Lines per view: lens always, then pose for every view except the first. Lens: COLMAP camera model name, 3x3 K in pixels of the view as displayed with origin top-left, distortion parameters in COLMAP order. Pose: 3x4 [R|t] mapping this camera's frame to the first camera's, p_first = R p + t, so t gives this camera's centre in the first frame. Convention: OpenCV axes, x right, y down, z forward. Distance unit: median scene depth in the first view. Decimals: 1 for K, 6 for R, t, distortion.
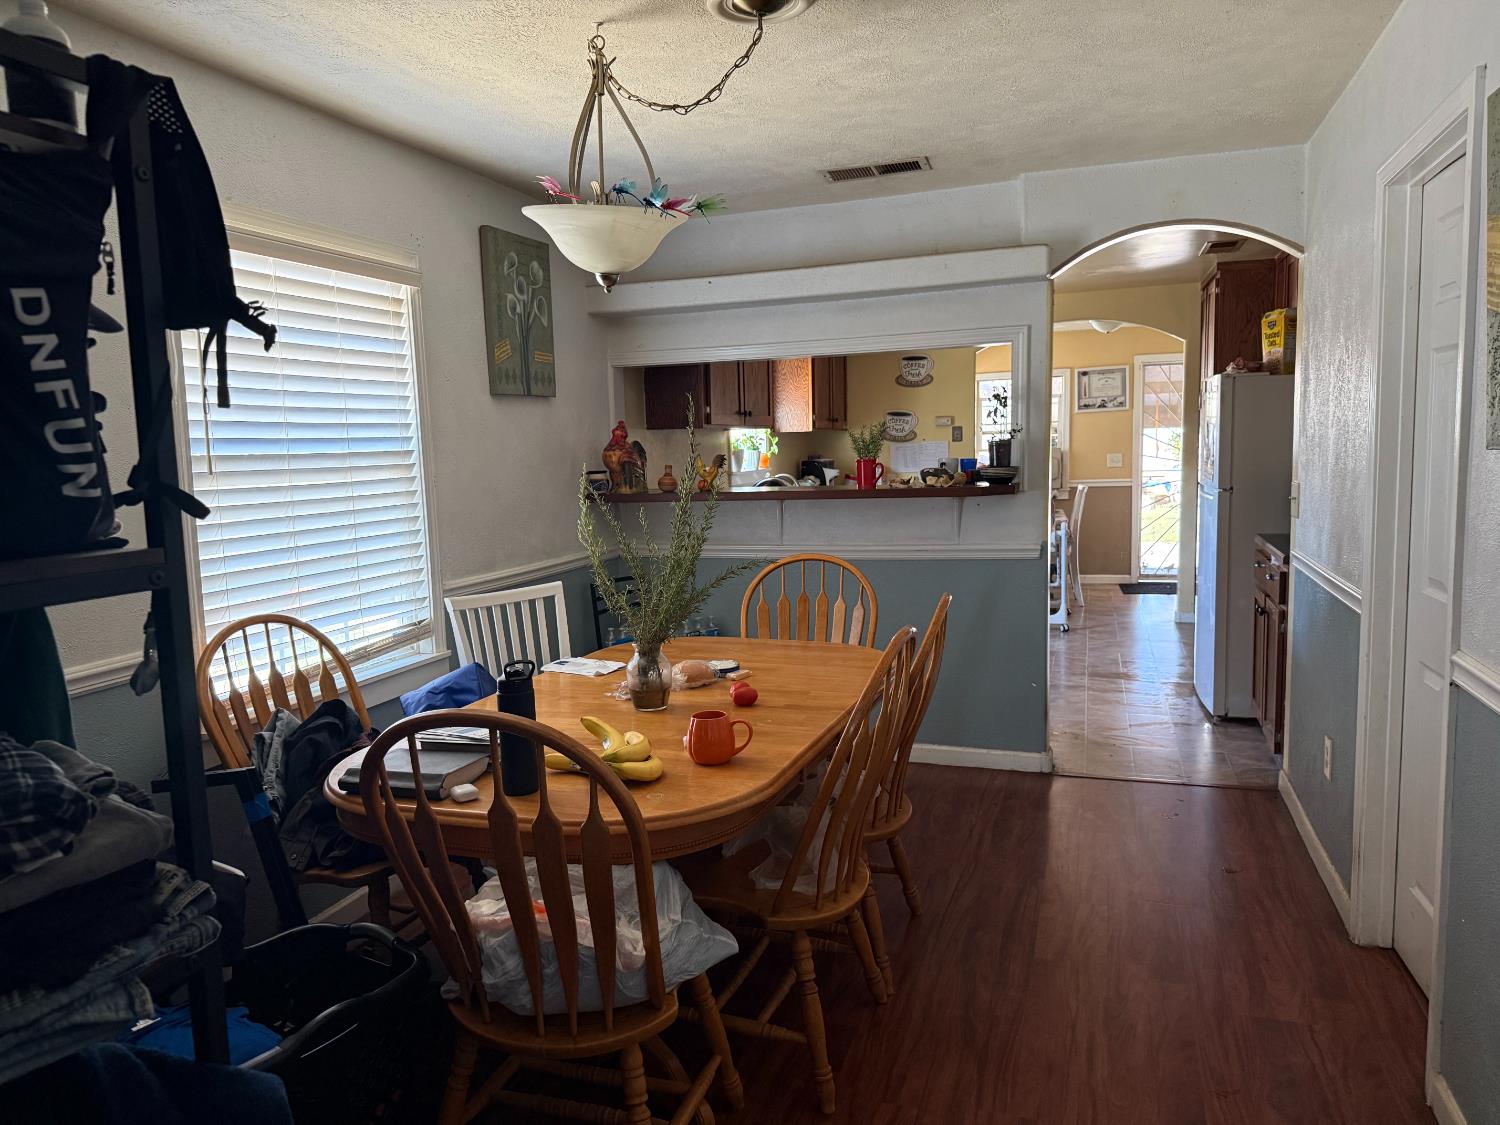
lens RADIAL K [[1038.9, 0, 750.5], [0, 1038.9, 569.2], [0, 0, 1]] dist [0.068158, -0.103685]
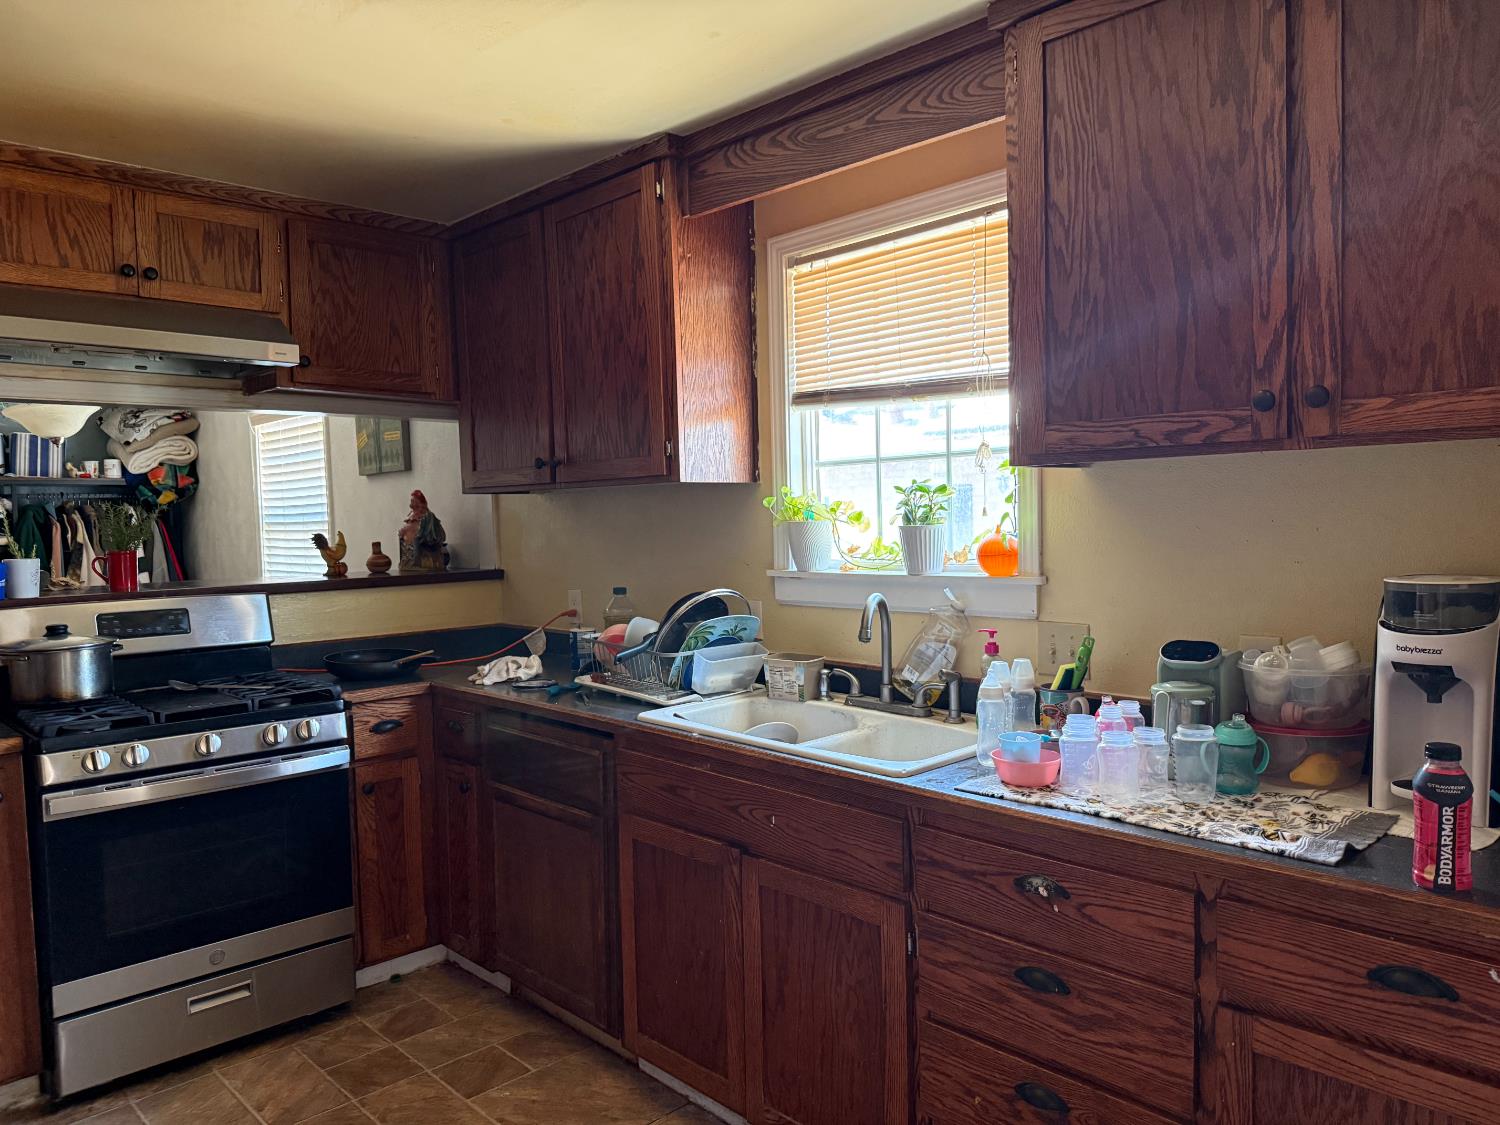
lens RADIAL K [[1038.9, 0, 750.5], [0, 1038.9, 569.2], [0, 0, 1]] dist [0.068158, -0.103685]
pose [[-0.462376, 0.083274, -0.882765, 0.260820], [-0.073700, 0.988526, 0.131853, -0.101892], [0.883616, 0.126025, -0.450933, 0.794097]]
